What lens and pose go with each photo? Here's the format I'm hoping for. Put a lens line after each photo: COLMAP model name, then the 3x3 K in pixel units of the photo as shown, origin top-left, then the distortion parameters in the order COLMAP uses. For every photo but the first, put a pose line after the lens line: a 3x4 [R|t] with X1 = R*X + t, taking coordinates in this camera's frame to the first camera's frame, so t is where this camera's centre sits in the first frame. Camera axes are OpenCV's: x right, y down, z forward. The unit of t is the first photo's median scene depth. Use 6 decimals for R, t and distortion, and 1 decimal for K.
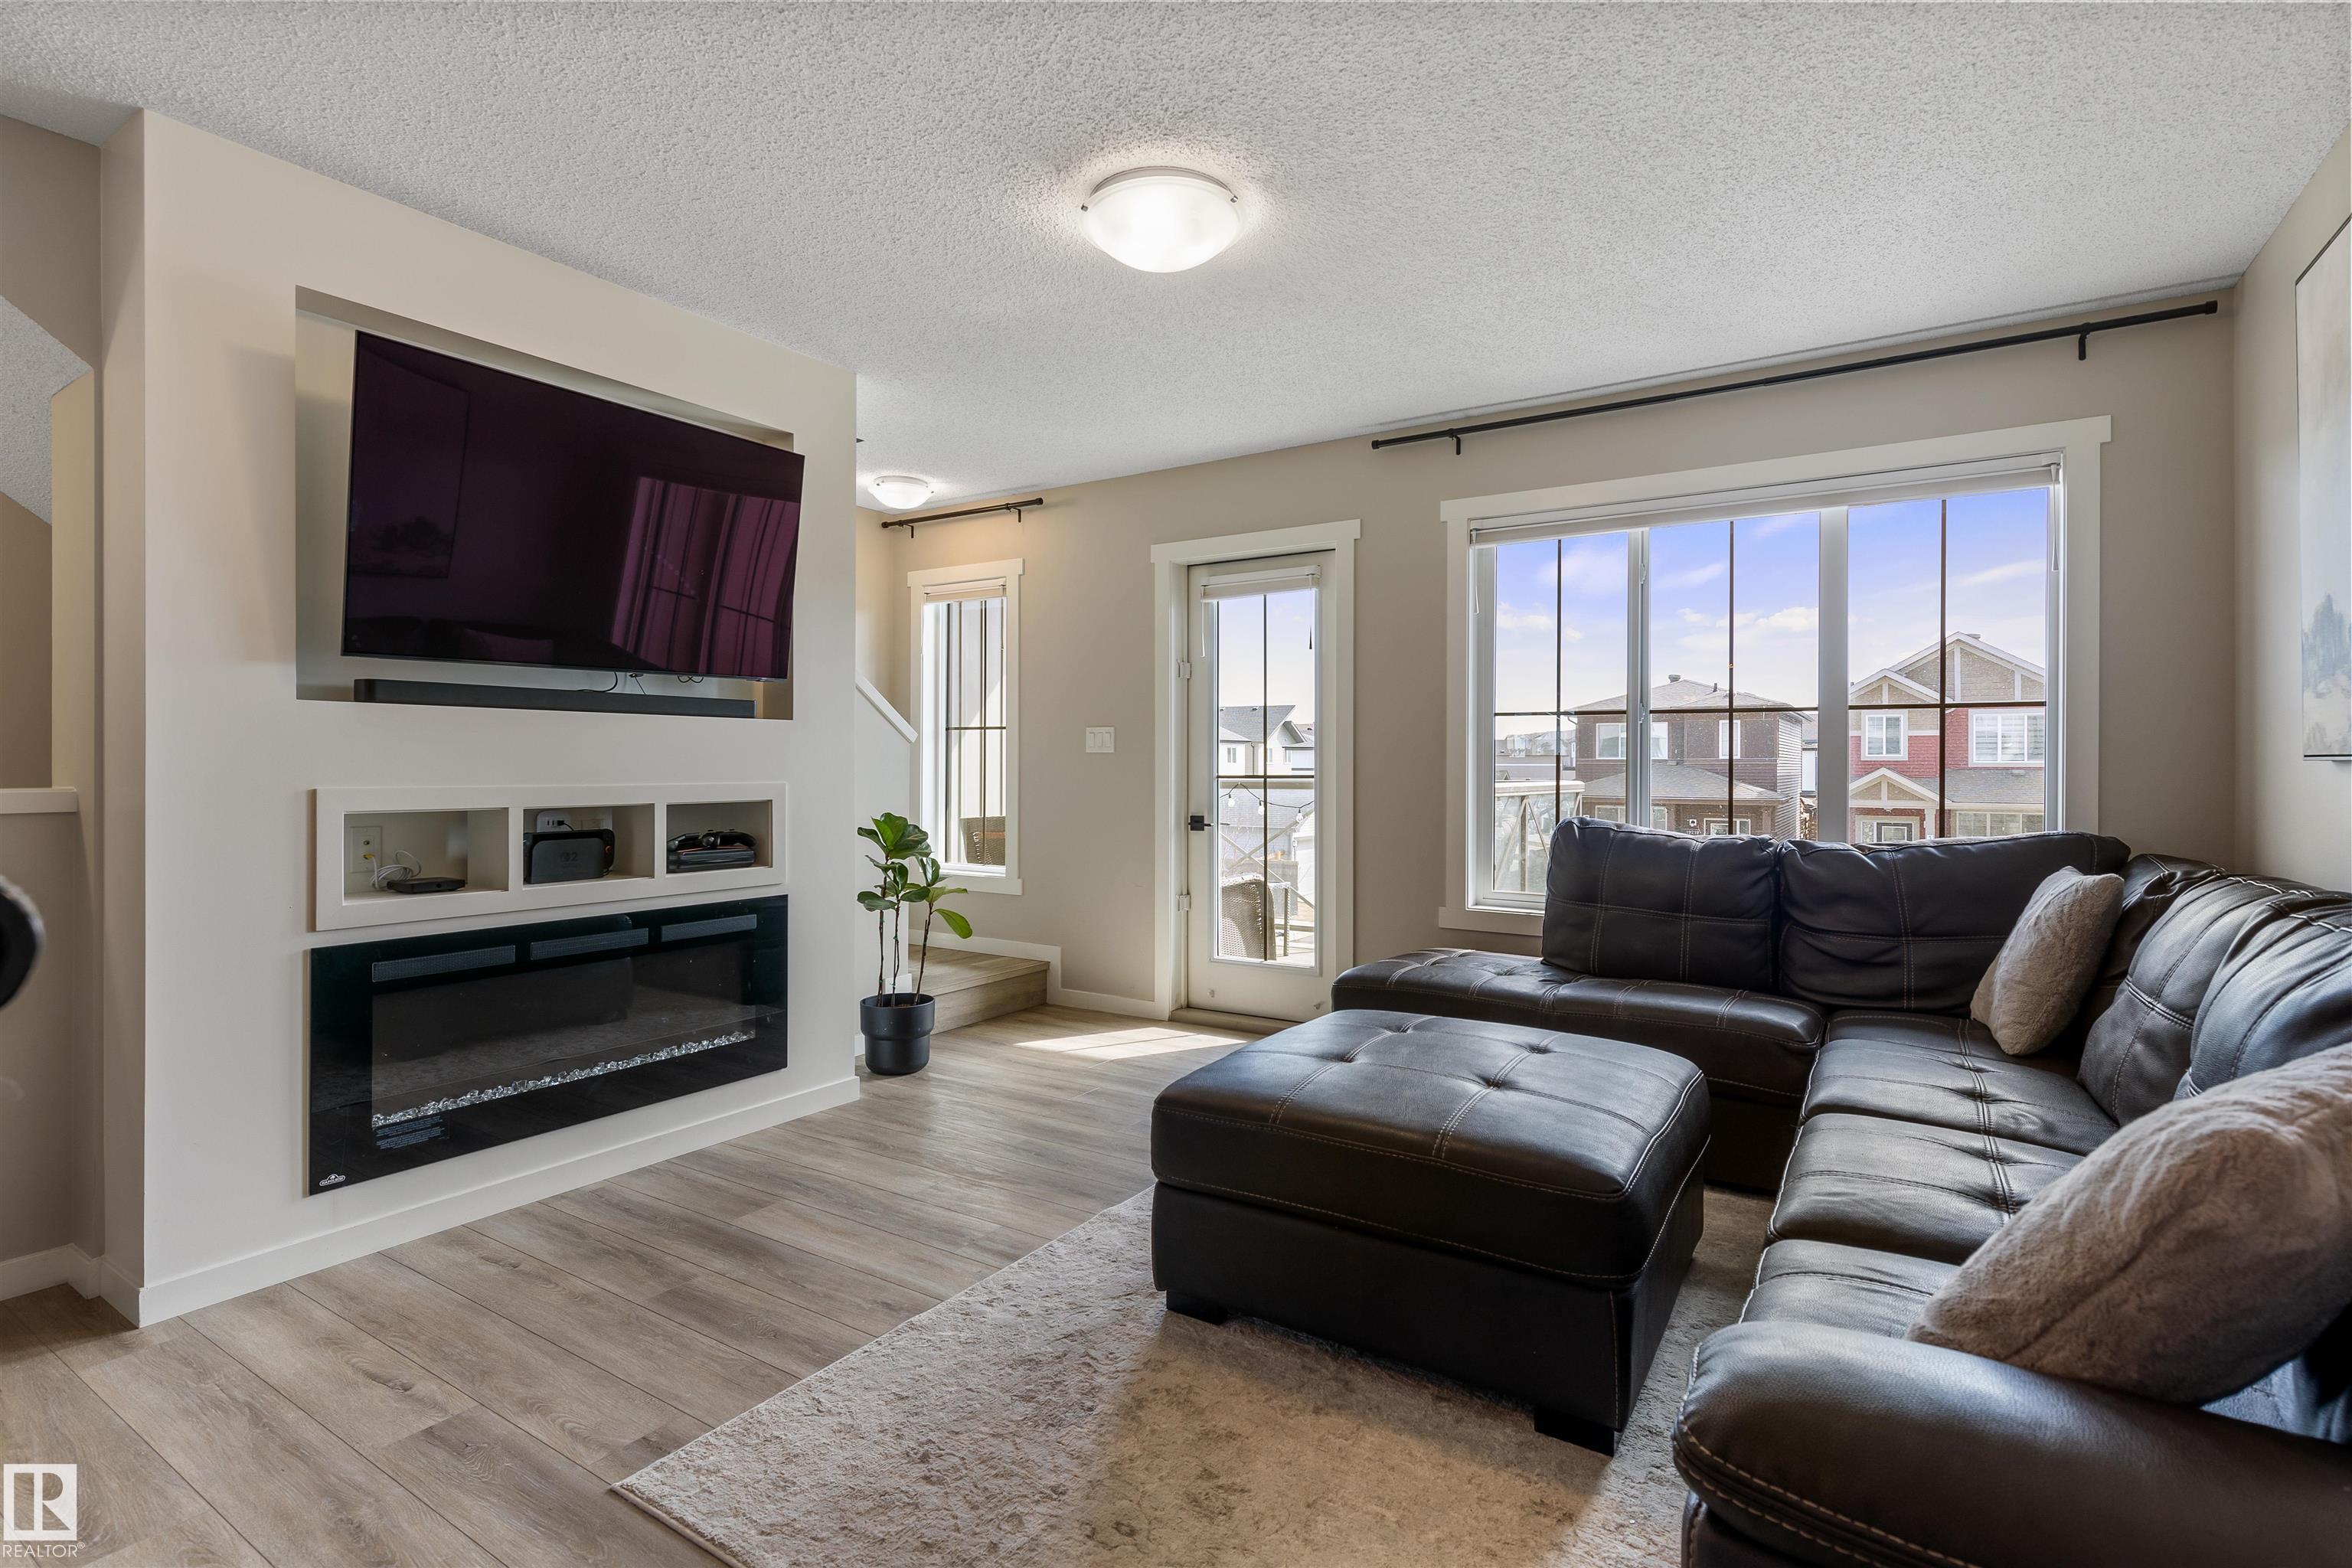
lens RADIAL K [[1126.7, 0, 1177.8], [0, 1126.7, 773.4], [0, 0, 1]] dist [-0.000670, -0.000023]
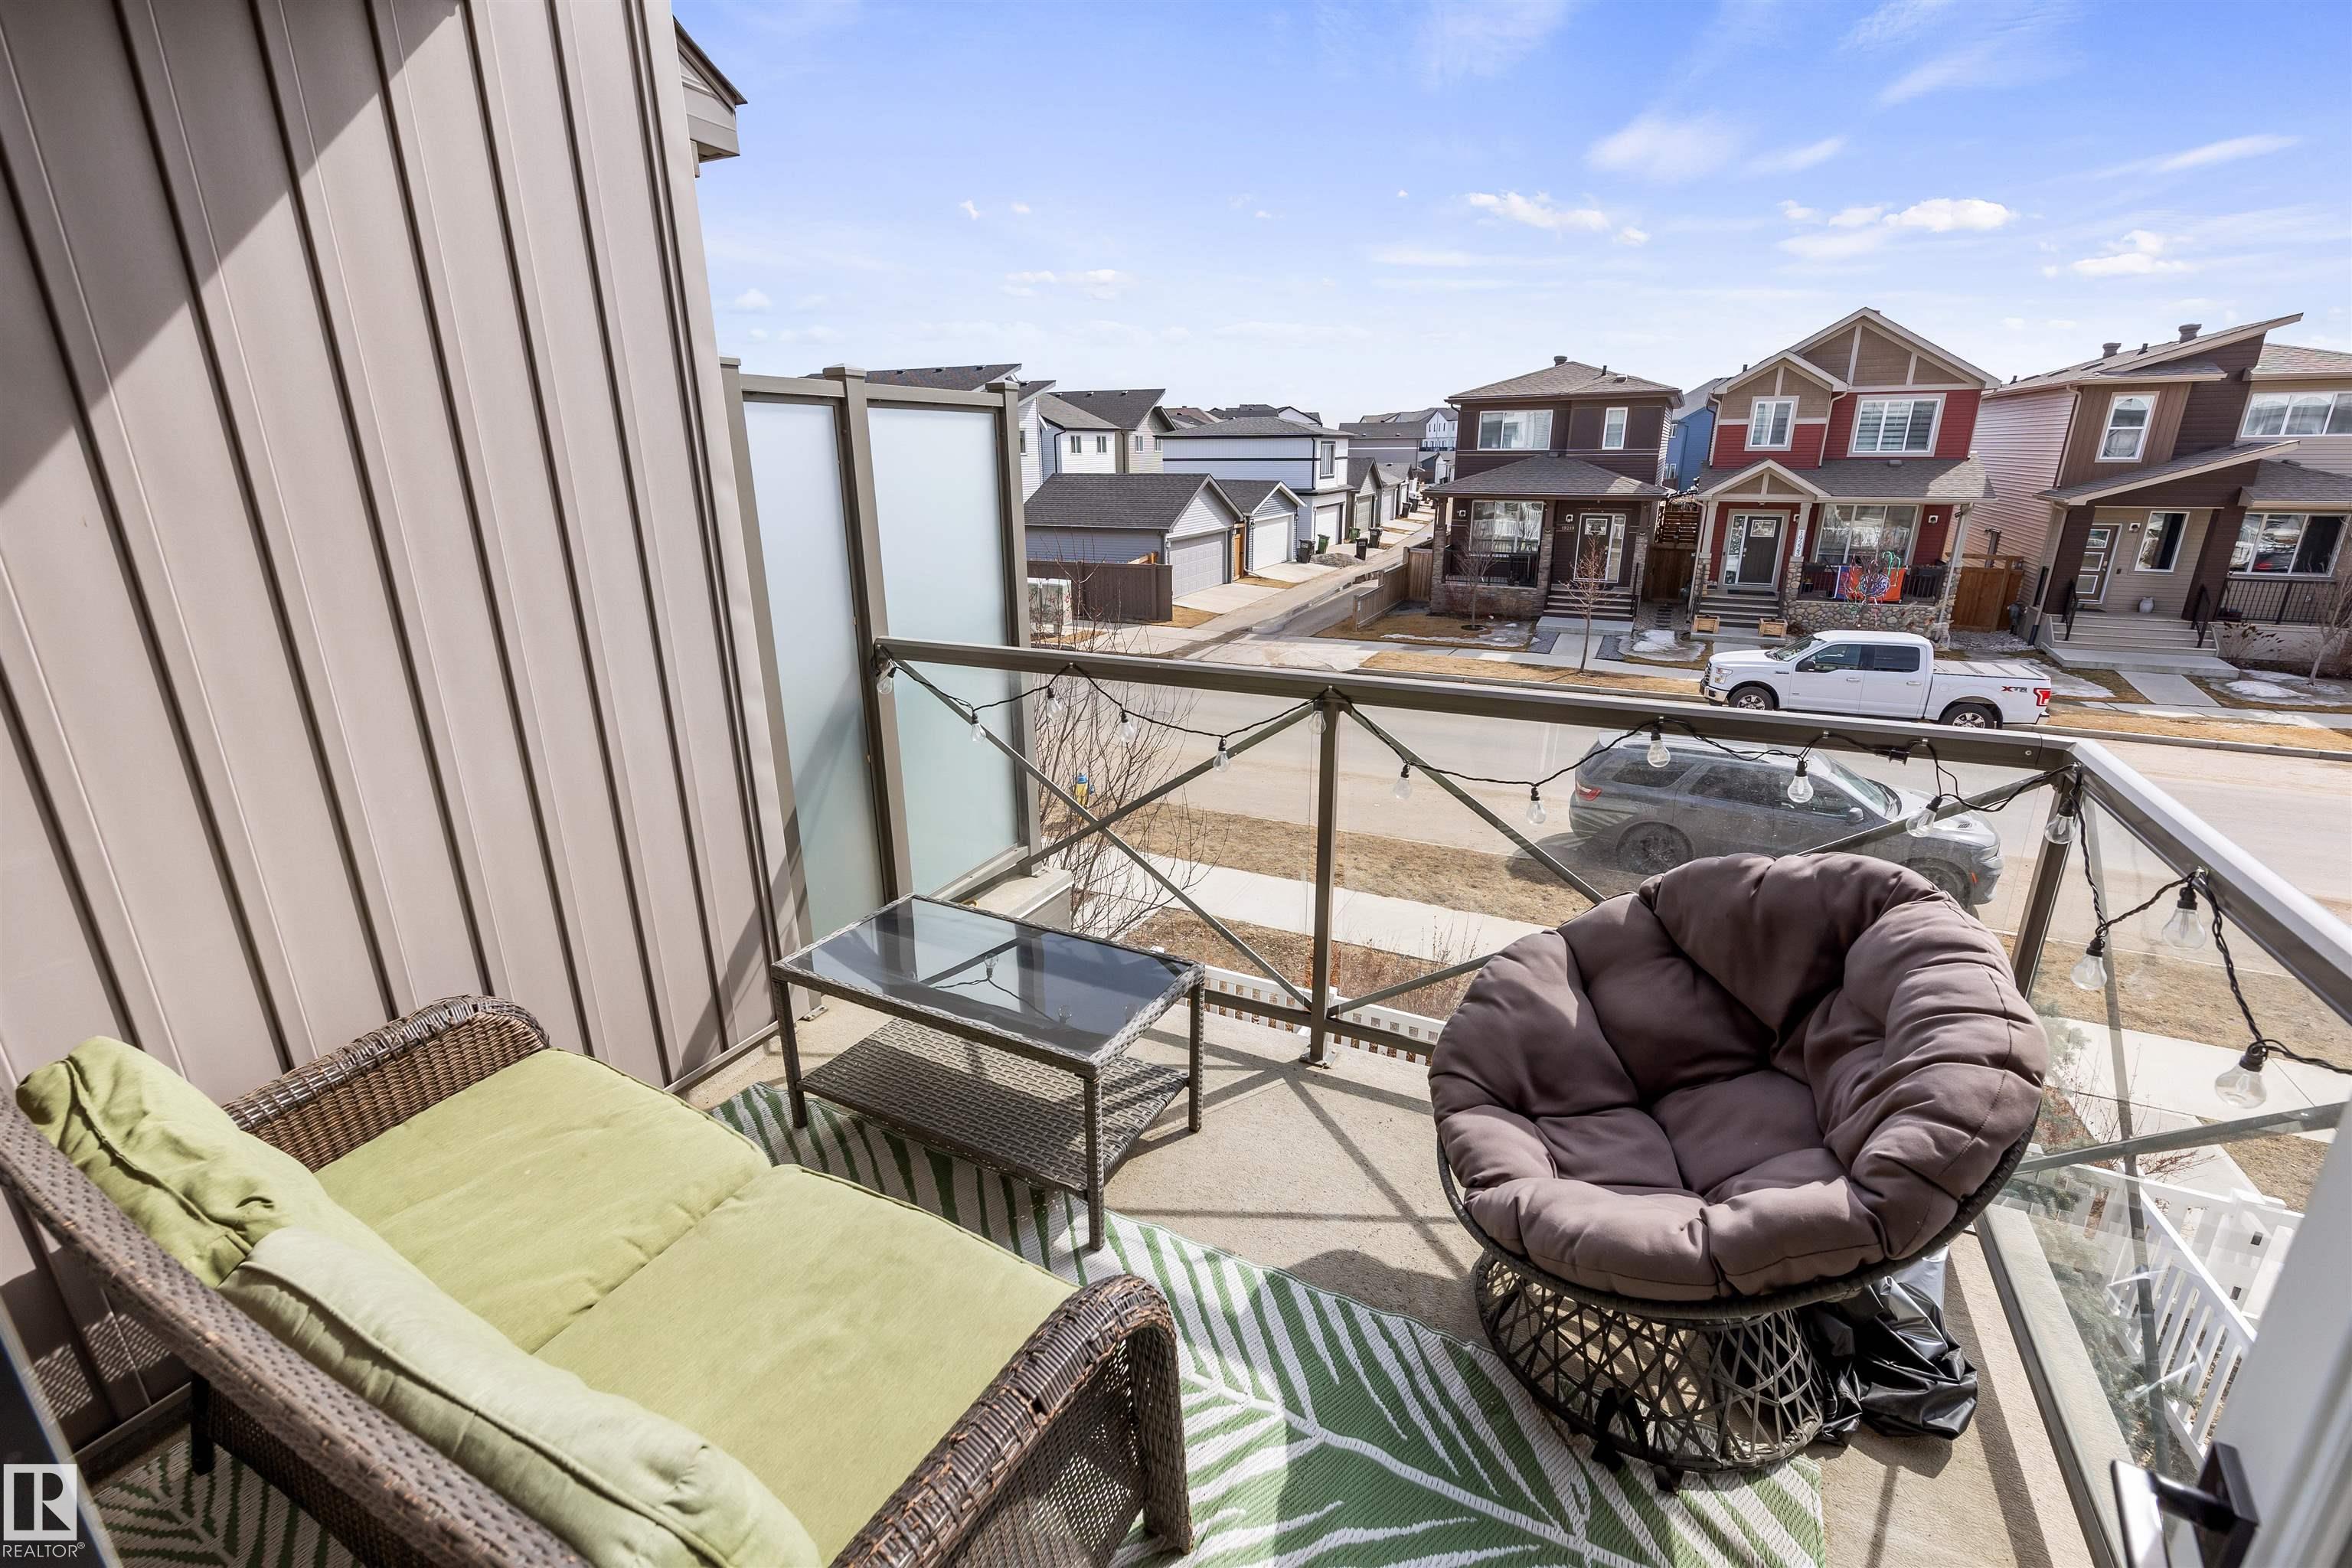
lens RADIAL K [[1012.6, 0, 1178.9], [0, 1012.6, 776.6], [0, 0, 1]] dist [0.002799, 0.000142]
pose [[0.993627, -0.033985, 0.107470, 0.021183], [0.000601, 0.955046, 0.296458, -0.002818], [-0.112714, -0.294504, 0.948980, 0.146462]]
